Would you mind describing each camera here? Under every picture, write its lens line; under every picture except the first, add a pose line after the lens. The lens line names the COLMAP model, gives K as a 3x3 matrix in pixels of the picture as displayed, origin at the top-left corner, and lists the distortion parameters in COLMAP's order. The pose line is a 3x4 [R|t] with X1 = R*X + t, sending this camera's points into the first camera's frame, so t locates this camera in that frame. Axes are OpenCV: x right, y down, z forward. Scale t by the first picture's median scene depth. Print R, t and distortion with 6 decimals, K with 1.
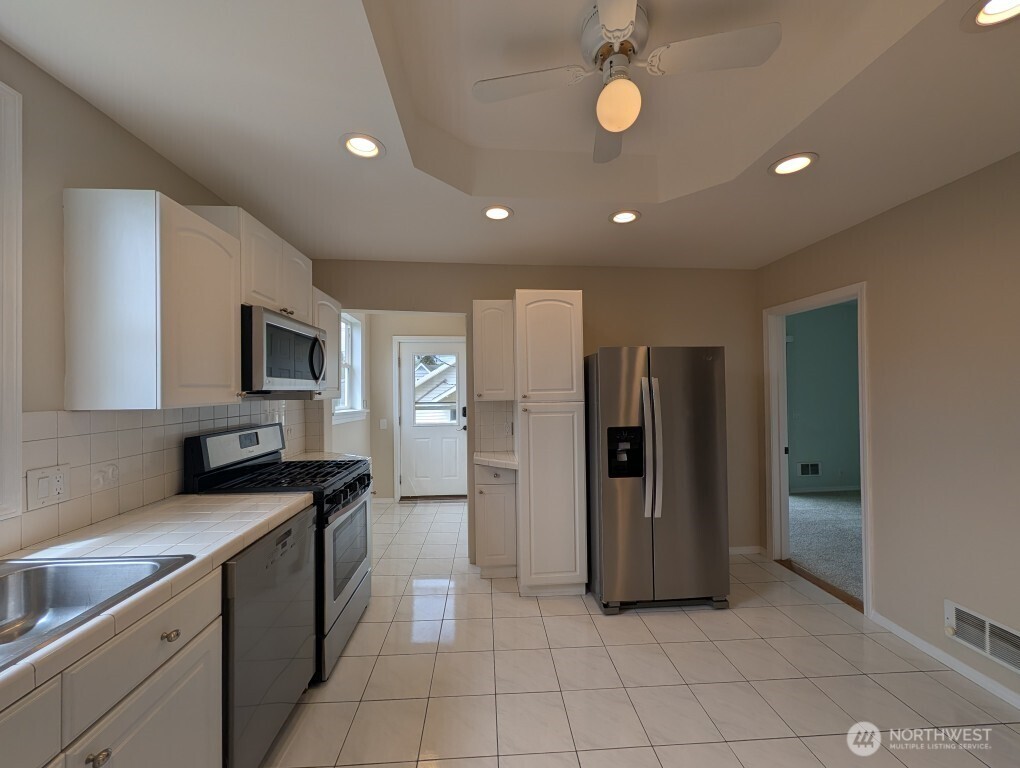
lens RADIAL K [[393.5, 0, 510.0], [0, 393.5, 386.6], [0, 0, 1]] dist [-0.000152, -0.000231]
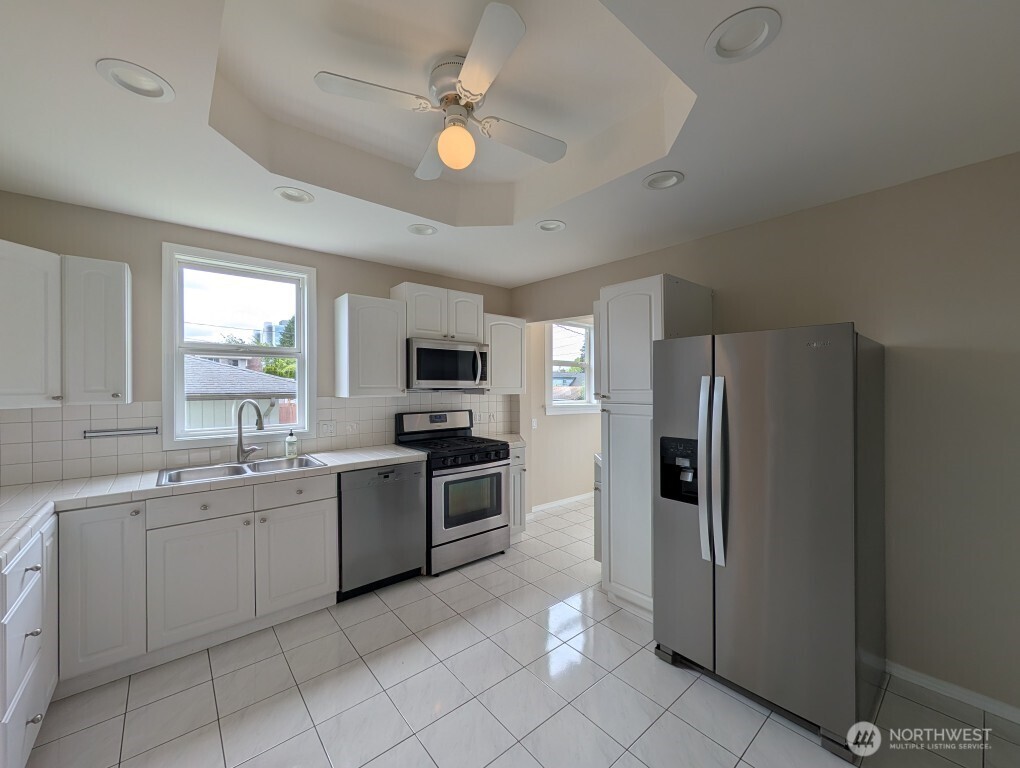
lens RADIAL K [[393.5, 0, 510.0], [0, 393.5, 386.6], [0, 0, 1]] dist [-0.000152, -0.000231]
pose [[0.602193, 0.007877, -0.798311, 0.712444], [0.002922, 0.999923, 0.012071, -0.011448], [0.798345, -0.009602, 0.602124, 0.243514]]
